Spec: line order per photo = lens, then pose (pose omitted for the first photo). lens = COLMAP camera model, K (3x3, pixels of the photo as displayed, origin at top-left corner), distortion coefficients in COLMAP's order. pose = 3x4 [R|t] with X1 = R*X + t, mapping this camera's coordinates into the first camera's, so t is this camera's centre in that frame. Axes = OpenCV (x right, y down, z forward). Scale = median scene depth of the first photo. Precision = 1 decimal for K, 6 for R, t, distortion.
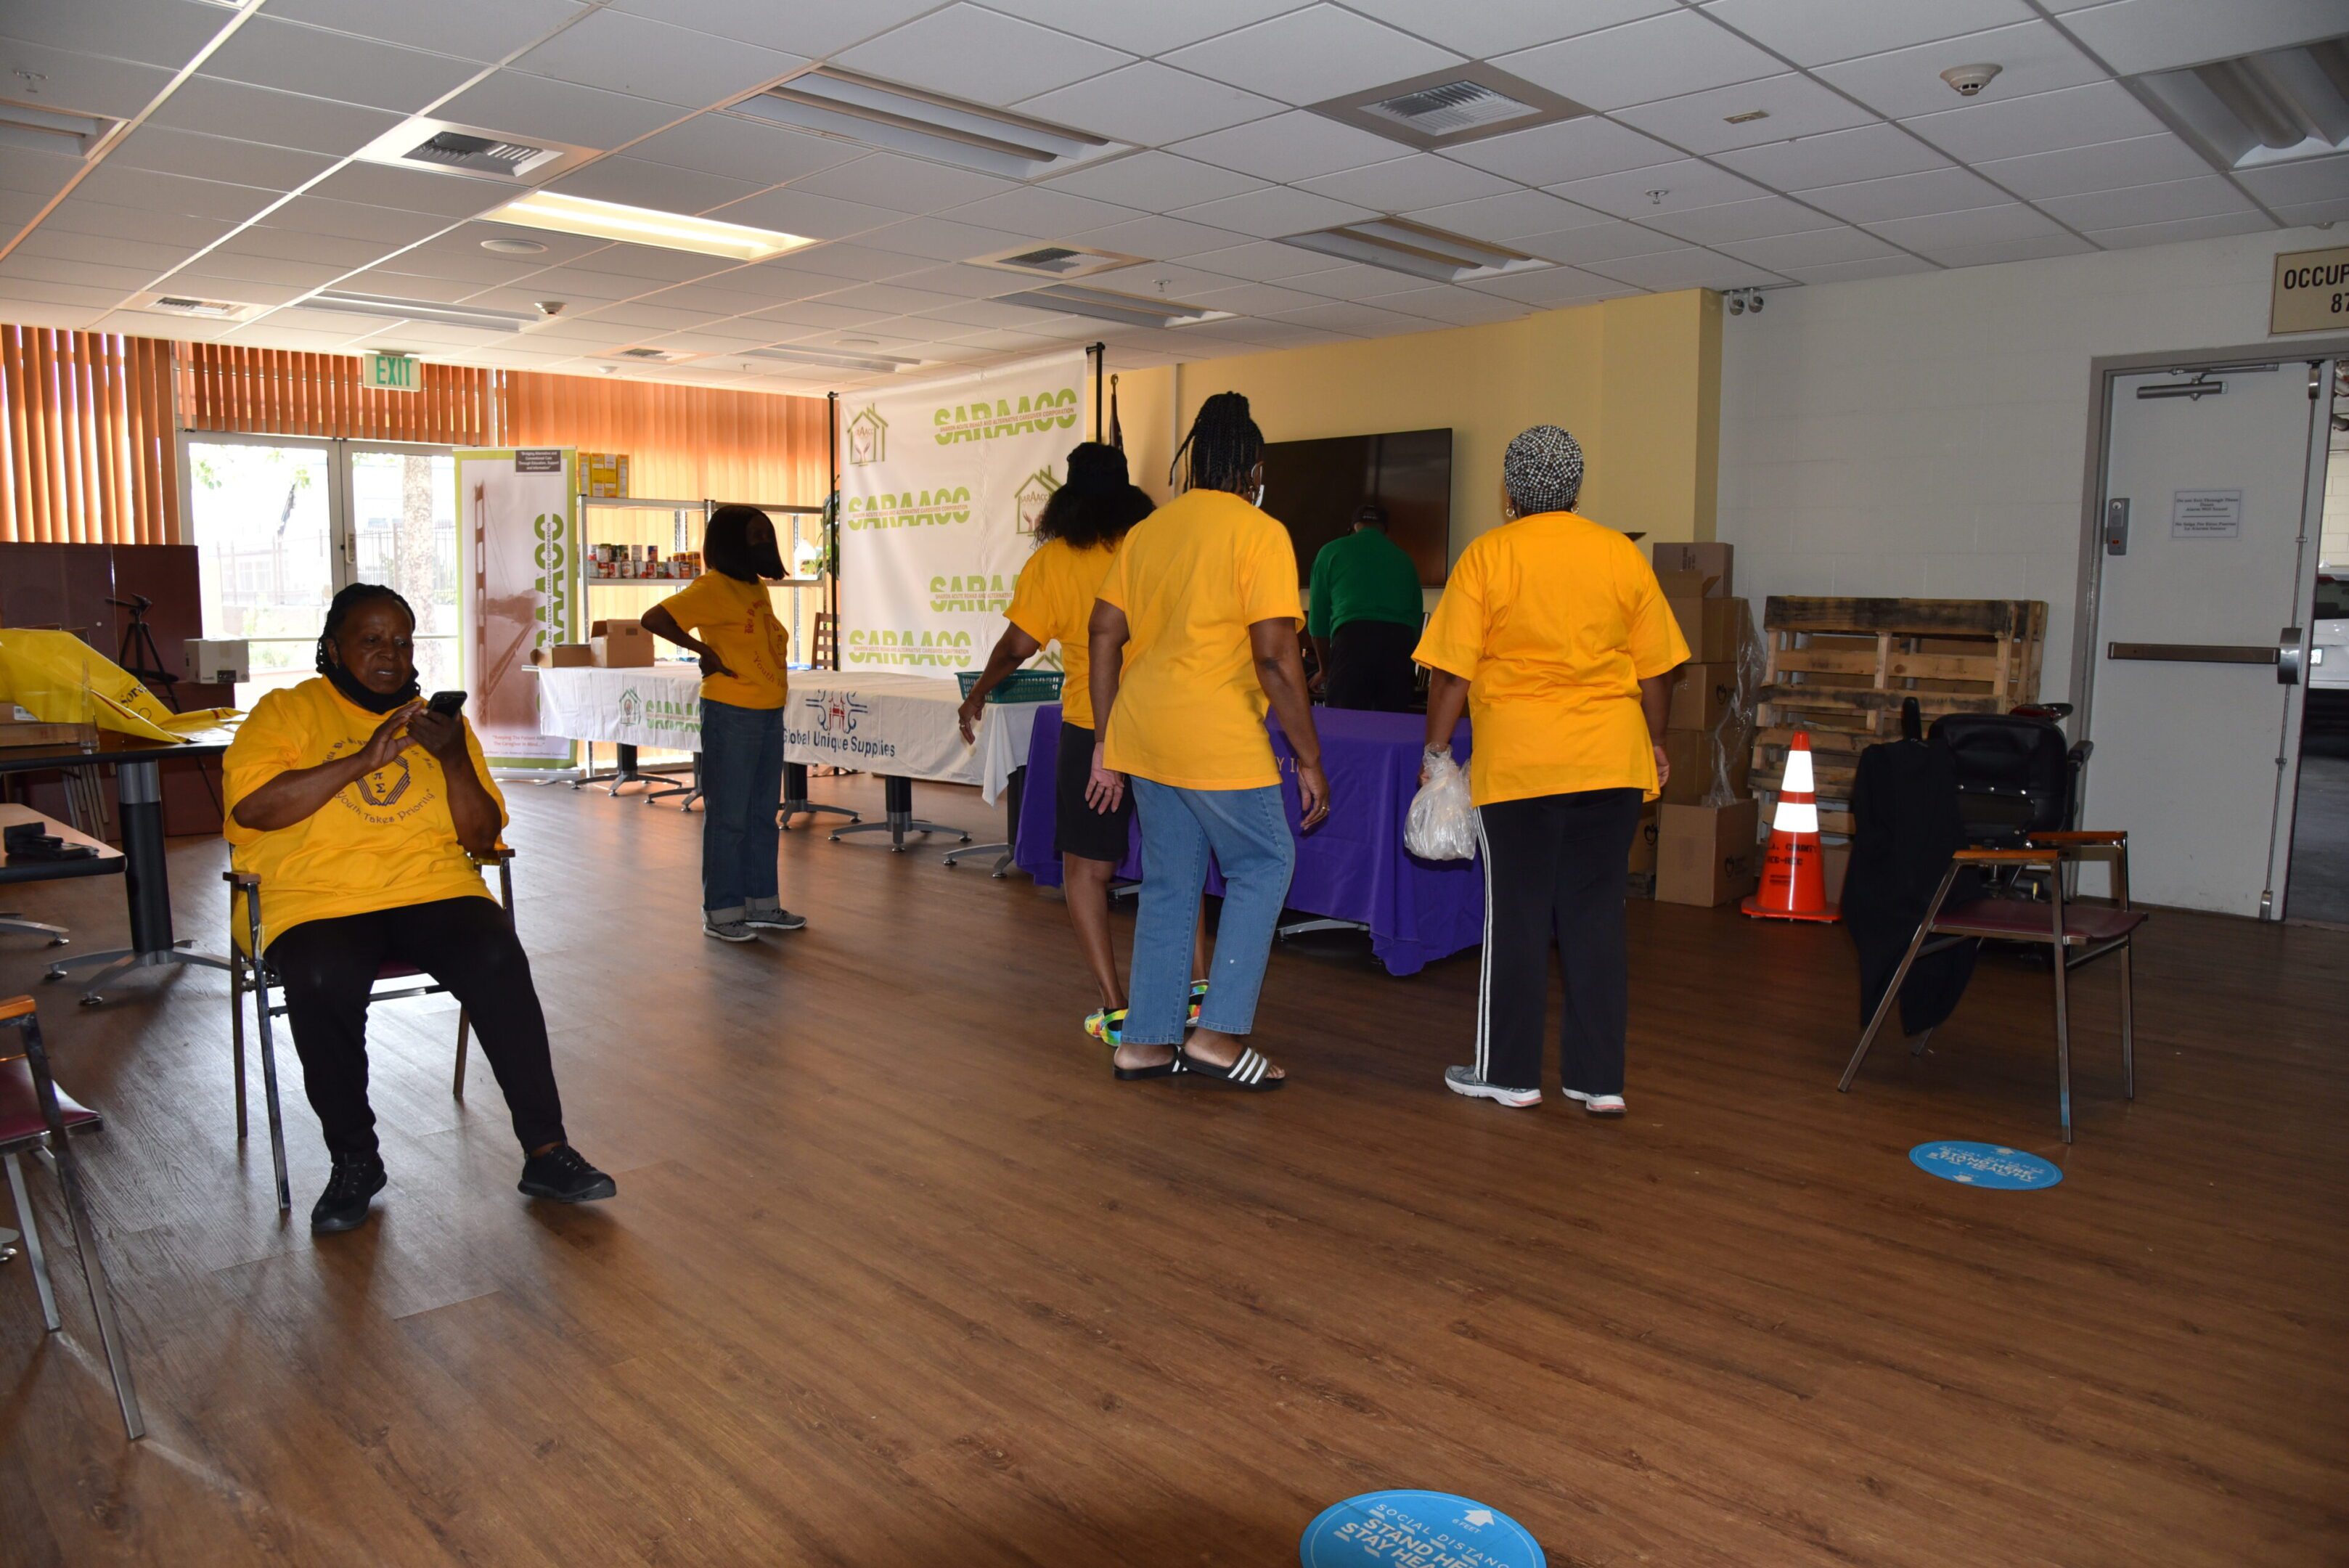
lens RADIAL K [[1653.2, 0, 1174.4], [0, 1653.2, 805.2], [0, 0, 1]] dist [-0.111874, 0.075746]
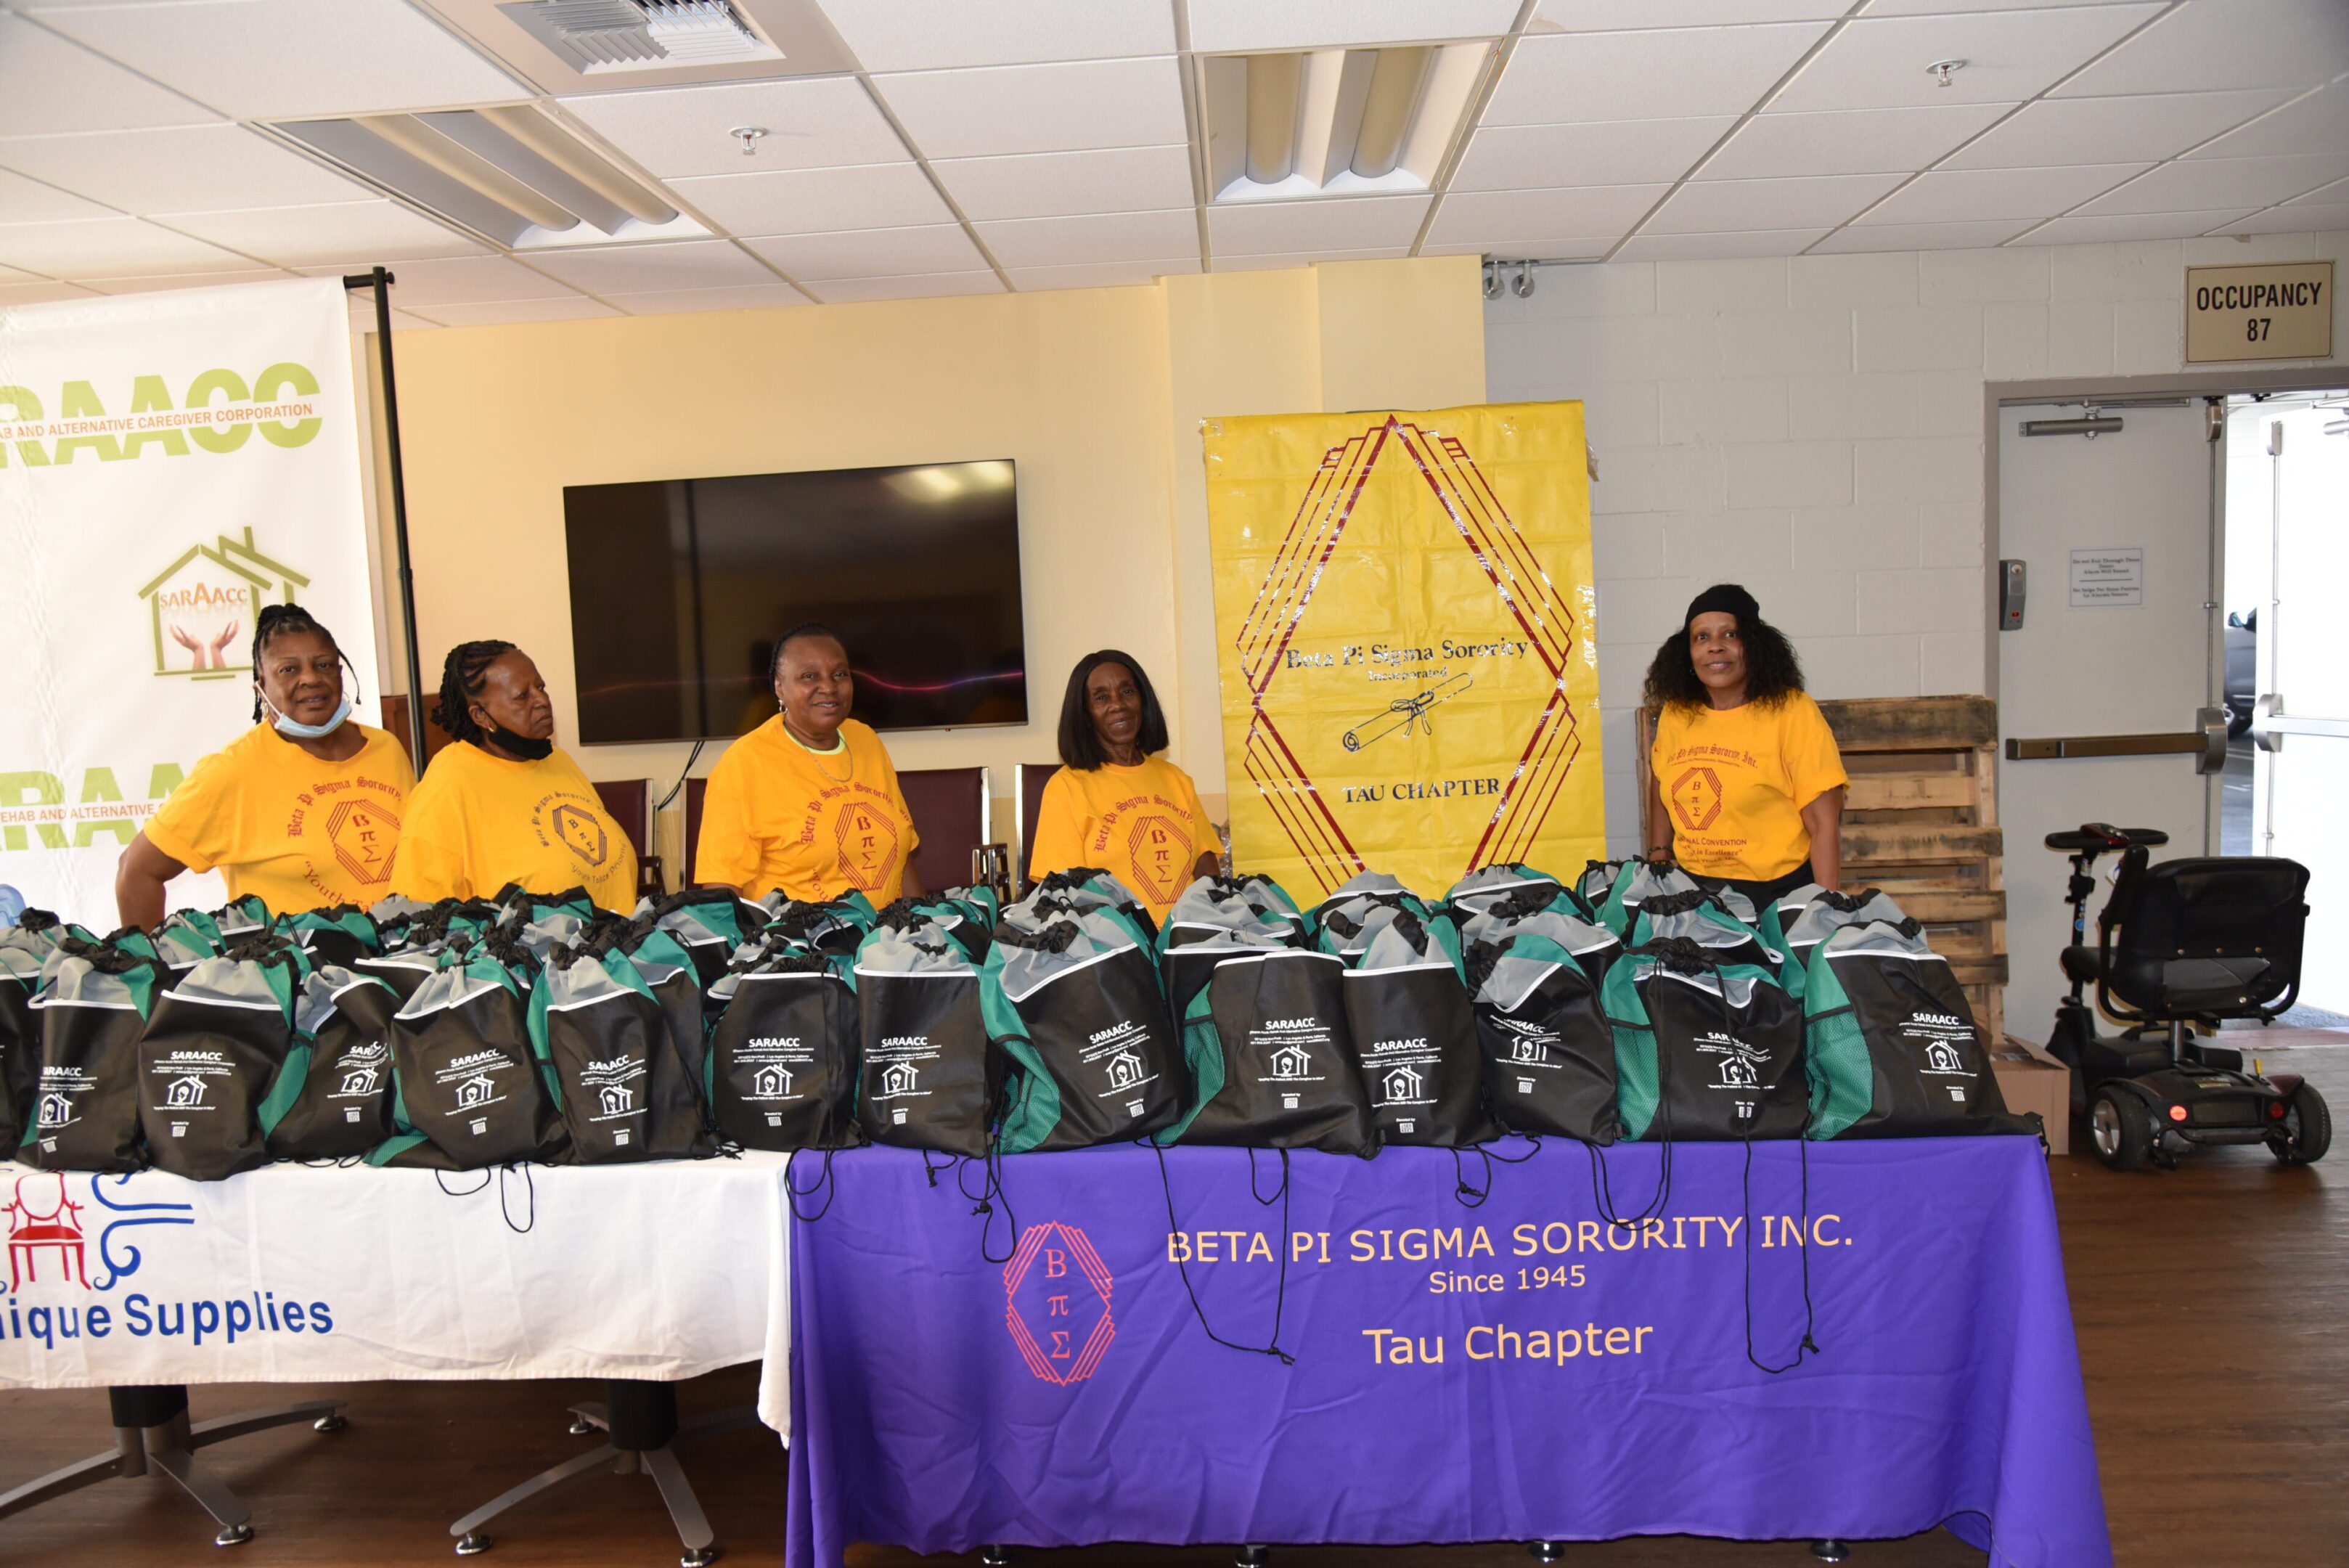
lens RADIAL K [[1770.7, 0, 1181.1], [0, 1770.7, 806.8], [0, 0, 1]] dist [-0.098109, 0.099456]
pose [[0.729214, -0.109380, 0.675488, -0.304032], [0.135026, 0.990734, 0.014662, -0.135932], [-0.670832, 0.080516, 0.737225, 0.637746]]
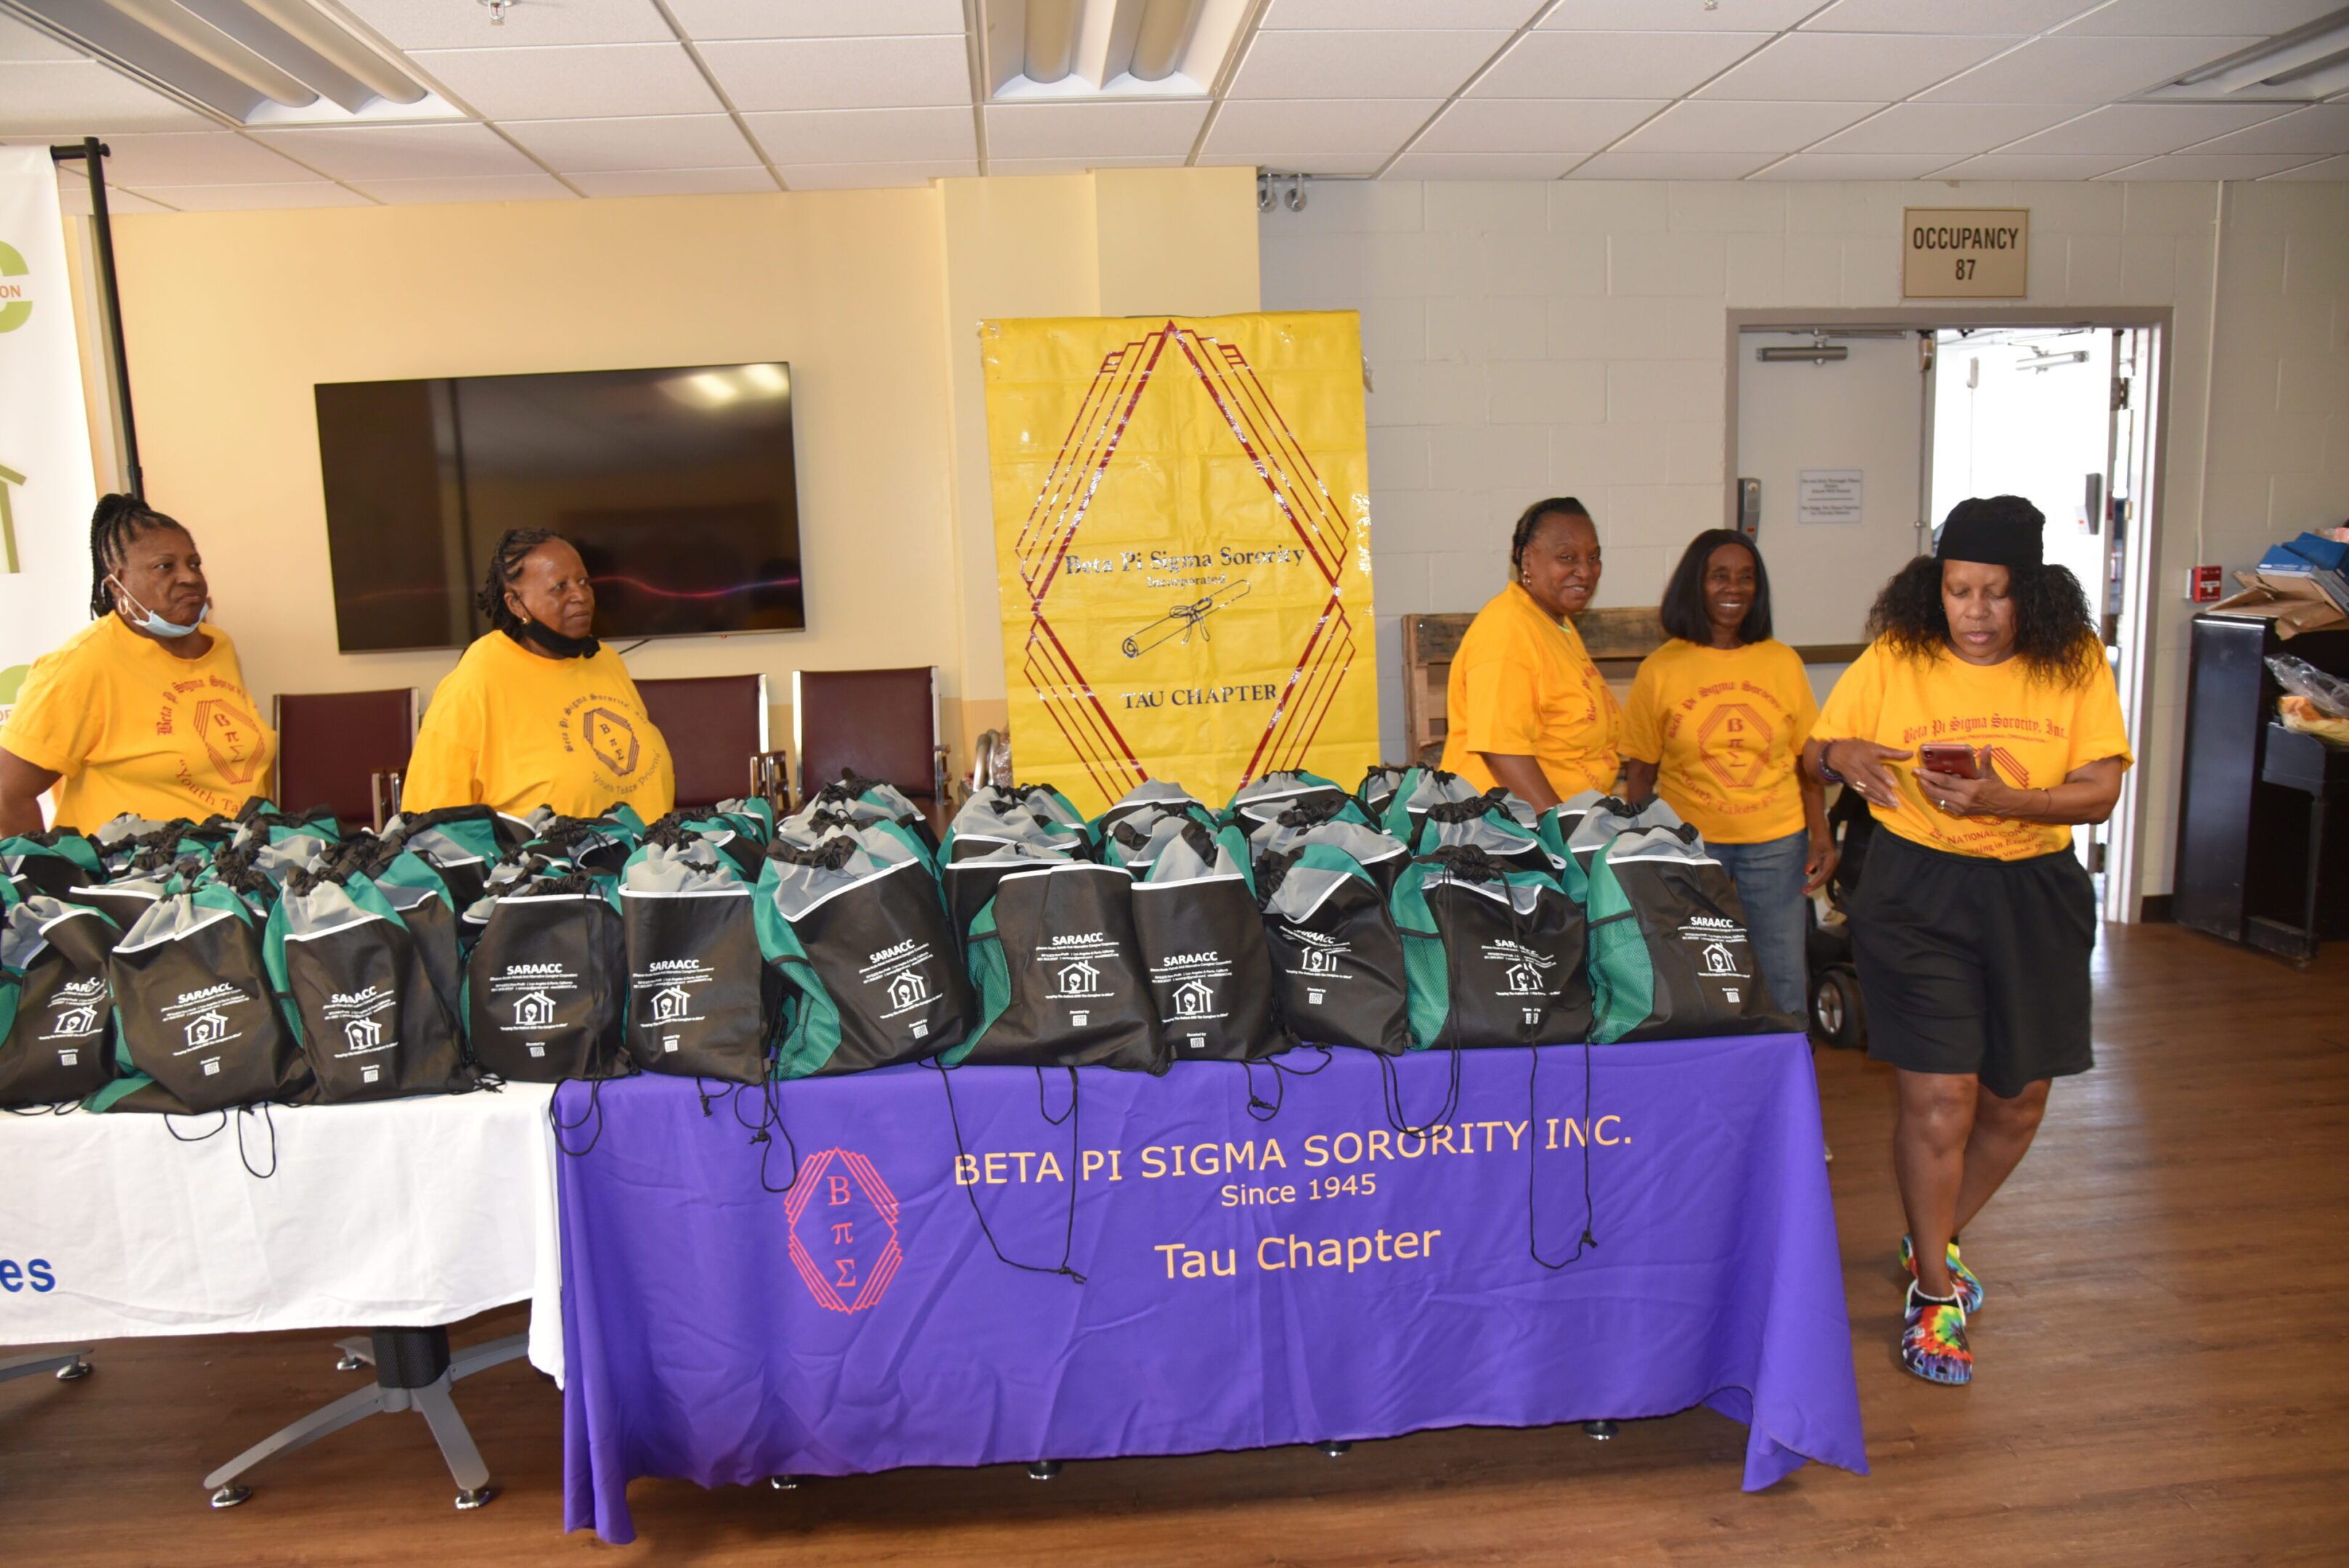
lens RADIAL K [[1653.2, 0, 1174.4], [0, 1653.2, 805.2], [0, 0, 1]] dist [-0.111874, 0.075746]
pose [[0.634815, -0.156509, 0.756647, -0.276299], [0.135468, 0.986646, 0.090428, -0.137325], [-0.760696, 0.045096, 0.647540, 0.669292]]
